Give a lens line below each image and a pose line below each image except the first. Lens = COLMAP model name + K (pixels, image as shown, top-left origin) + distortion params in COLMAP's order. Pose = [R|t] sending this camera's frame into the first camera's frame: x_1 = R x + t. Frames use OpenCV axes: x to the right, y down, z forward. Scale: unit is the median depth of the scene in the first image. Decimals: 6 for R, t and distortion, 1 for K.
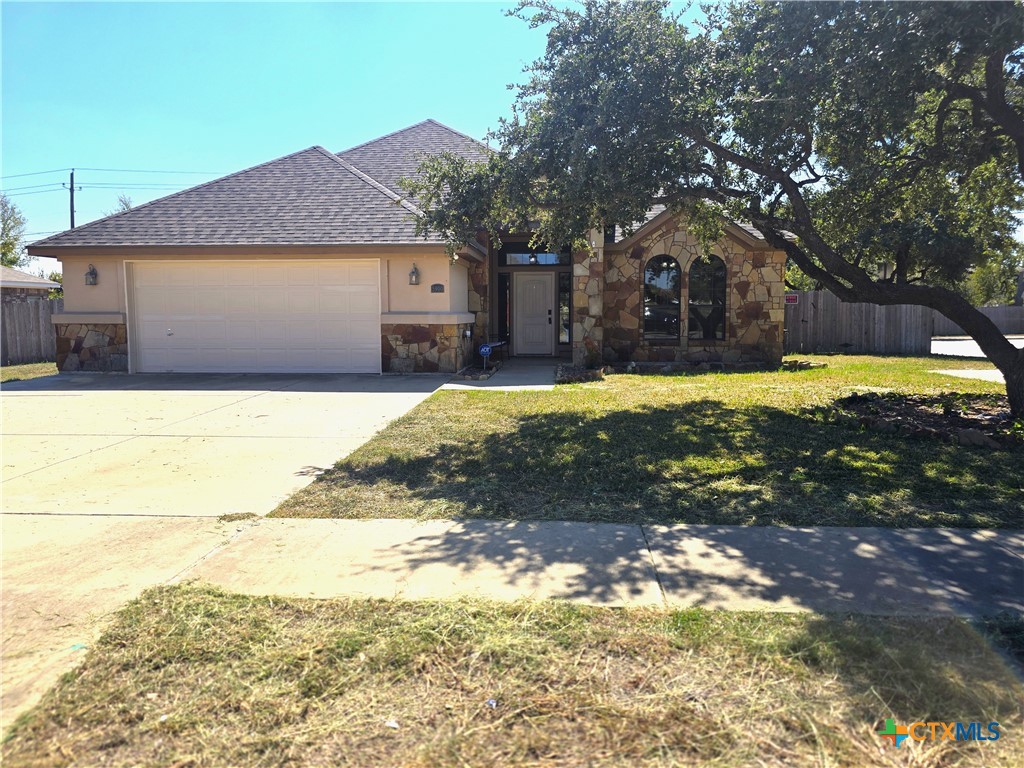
lens RADIAL K [[702.0, 0, 507.1], [0, 702.0, 381.9], [0, 0, 1]] dist [0.034613, -0.006084]
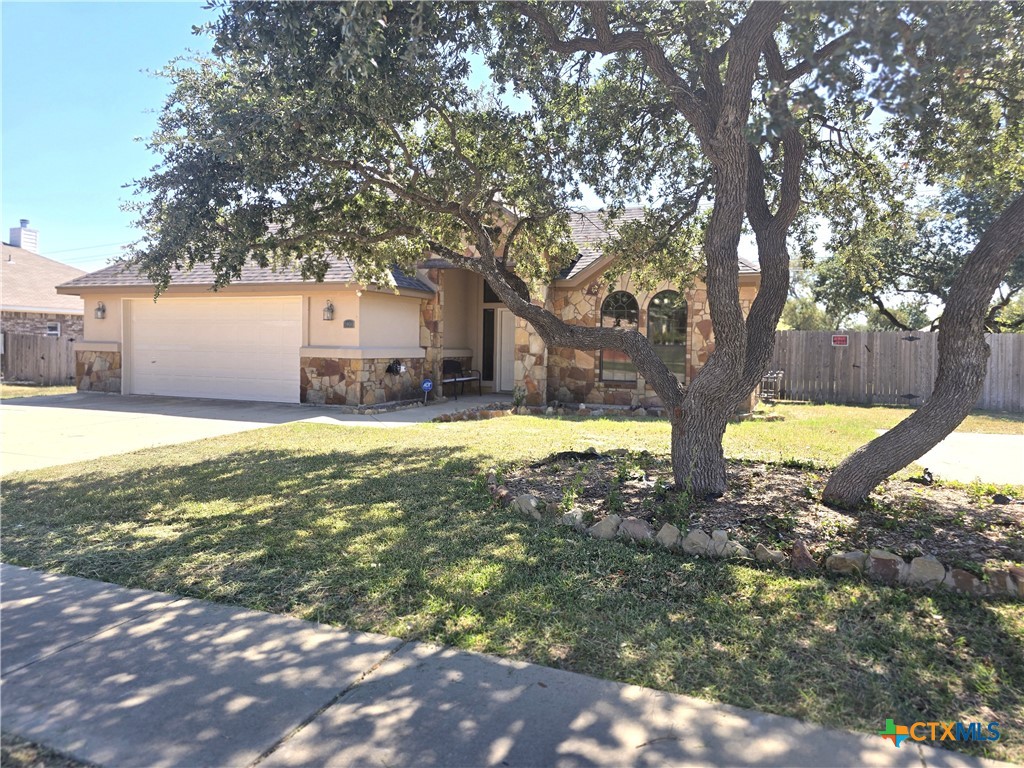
lens RADIAL K [[702.0, 0, 509.7], [0, 702.0, 384.1], [0, 0, 1]] dist [0.034613, -0.006084]
pose [[0.953466, 0.035980, -0.299346, 0.423982], [-0.049495, 0.998063, -0.037687, -0.016371], [0.297411, 0.050749, 0.953400, 0.079272]]
